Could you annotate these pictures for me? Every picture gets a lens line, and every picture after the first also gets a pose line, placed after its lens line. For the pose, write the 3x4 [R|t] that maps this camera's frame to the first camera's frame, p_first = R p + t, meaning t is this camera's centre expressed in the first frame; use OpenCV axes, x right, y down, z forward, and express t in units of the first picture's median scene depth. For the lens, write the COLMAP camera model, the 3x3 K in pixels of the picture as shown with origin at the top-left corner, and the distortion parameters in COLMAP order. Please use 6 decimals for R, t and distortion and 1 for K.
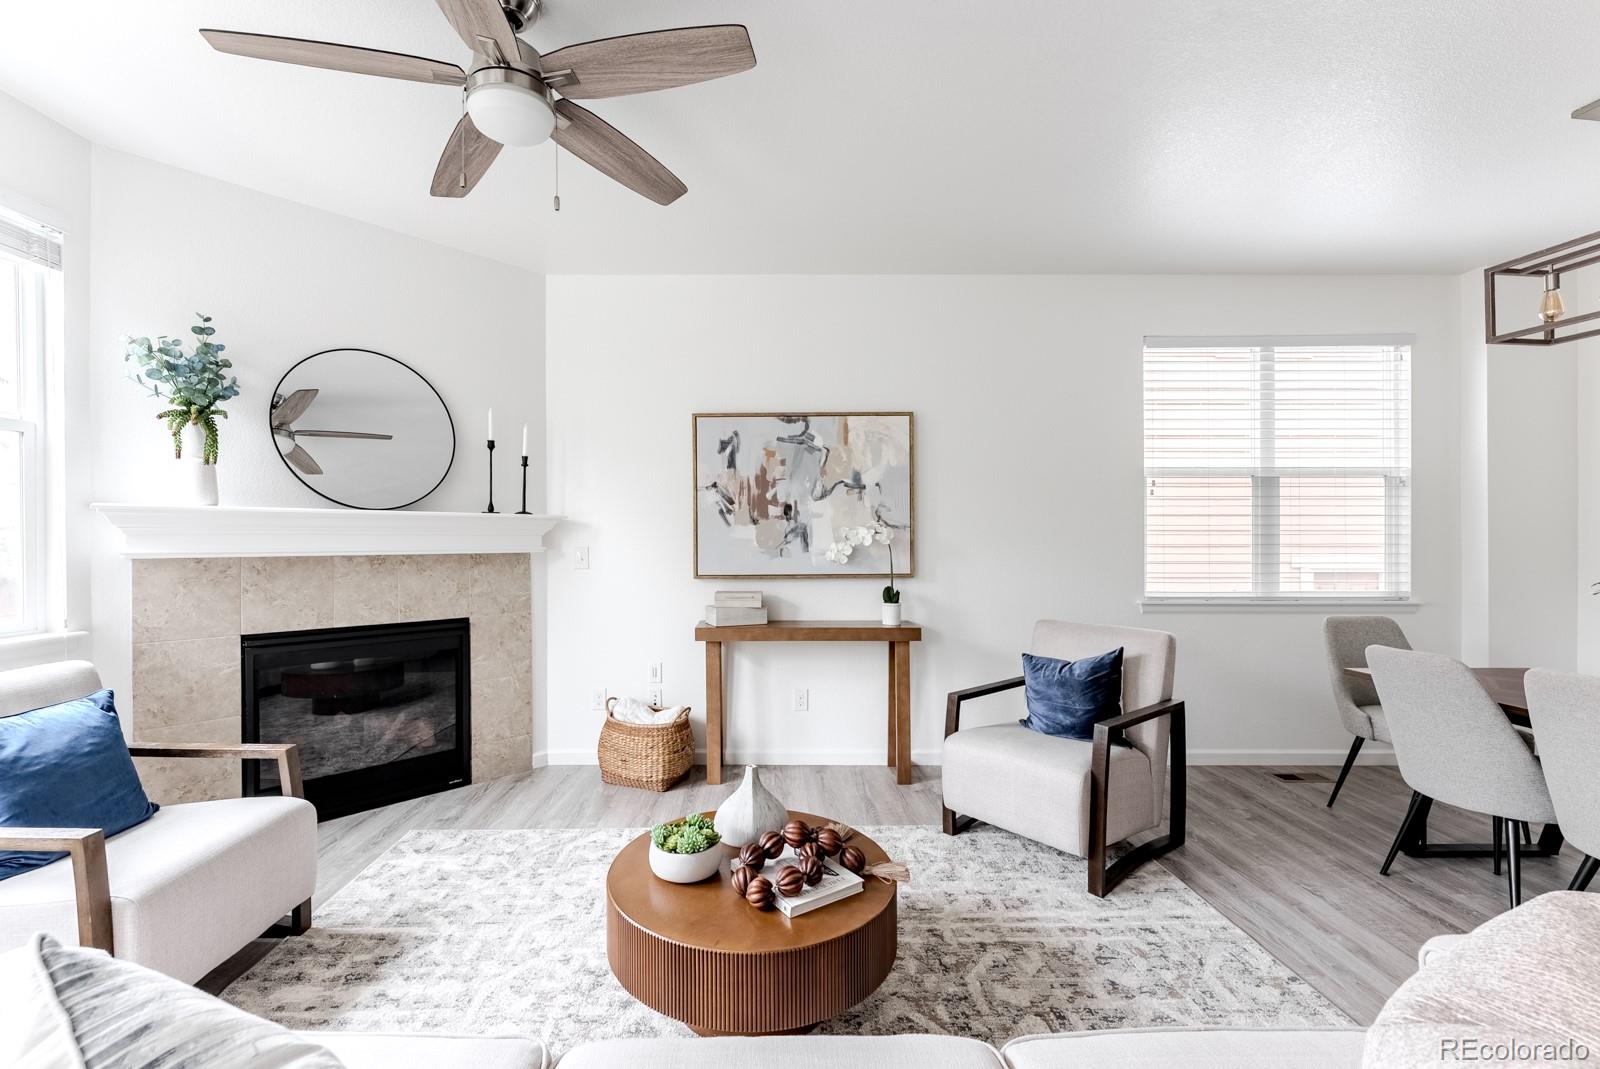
lens RADIAL K [[671.7, 0, 763.7], [0, 671.7, 537.6], [0, 0, 1]] dist [-0.001310, -0.000190]
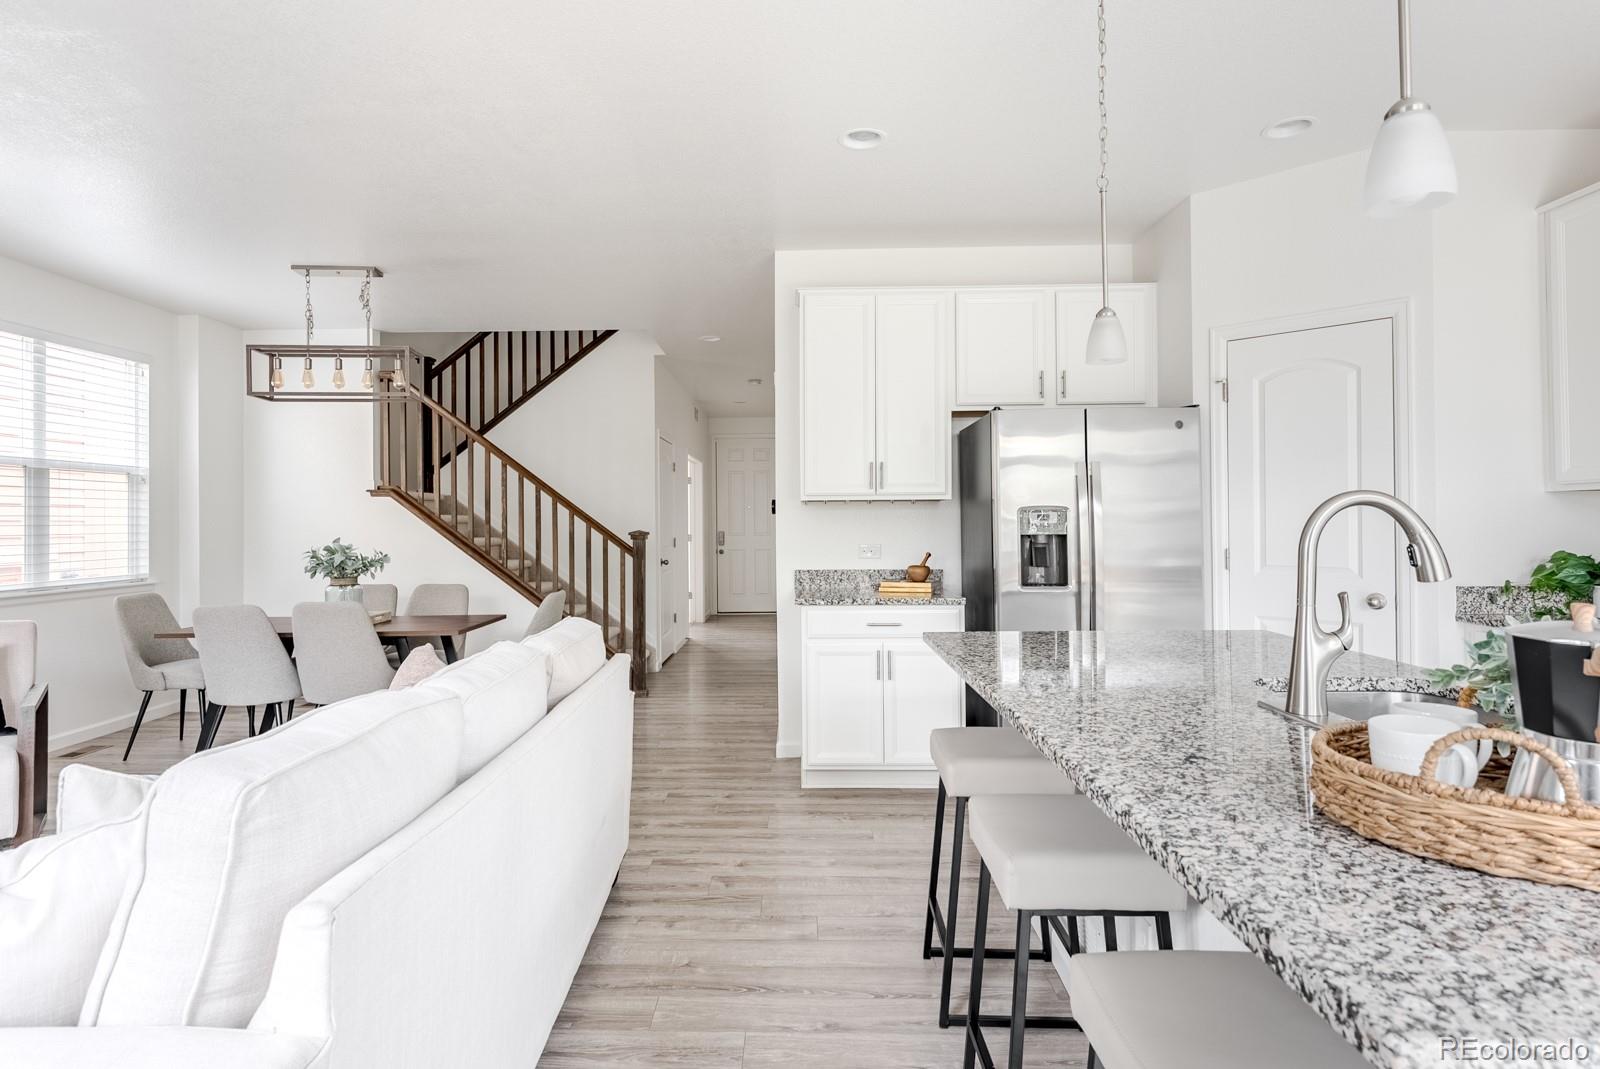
lens RADIAL K [[866.2, 0, 794.1], [0, 866.2, 512.3], [0, 0, 1]] dist [-0.006884, -0.001307]
pose [[0.000846, 0.009510, 0.999954, -0.561338], [0.009538, 0.999909, -0.009518, -0.000893], [-0.999954, 0.009545, 0.000755, -0.138442]]
